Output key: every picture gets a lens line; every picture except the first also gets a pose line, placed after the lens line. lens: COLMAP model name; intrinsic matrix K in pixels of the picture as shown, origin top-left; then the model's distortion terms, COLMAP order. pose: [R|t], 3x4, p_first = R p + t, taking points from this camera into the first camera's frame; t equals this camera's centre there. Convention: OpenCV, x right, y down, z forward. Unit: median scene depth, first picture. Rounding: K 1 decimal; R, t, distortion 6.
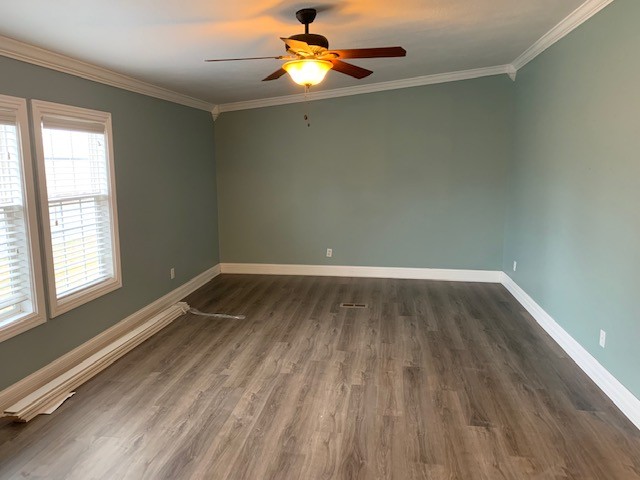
lens RADIAL K [[486.2, 0, 320.0], [0, 486.2, 240.0], [0, 0, 1]] dist [-0.000051, 0.000869]
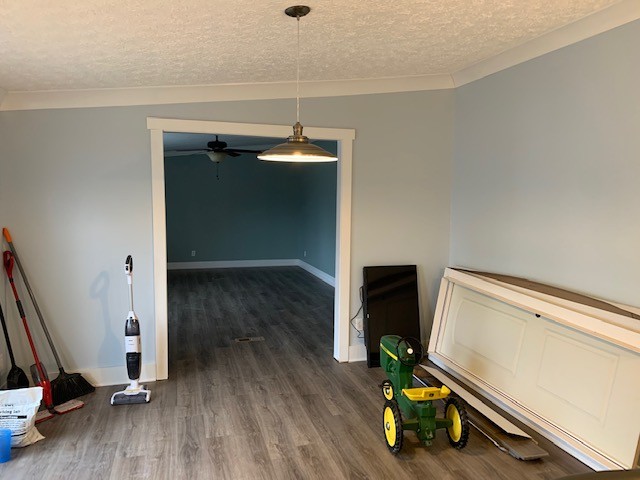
lens RADIAL K [[486.2, 0, 320.0], [0, 486.2, 240.0], [0, 0, 1]] dist [-0.000051, 0.000869]
pose [[0.913040, -0.028337, 0.406884, -0.319600], [0.051123, 0.997667, -0.045237, 0.098039], [-0.404653, 0.062105, 0.912359, -0.762149]]
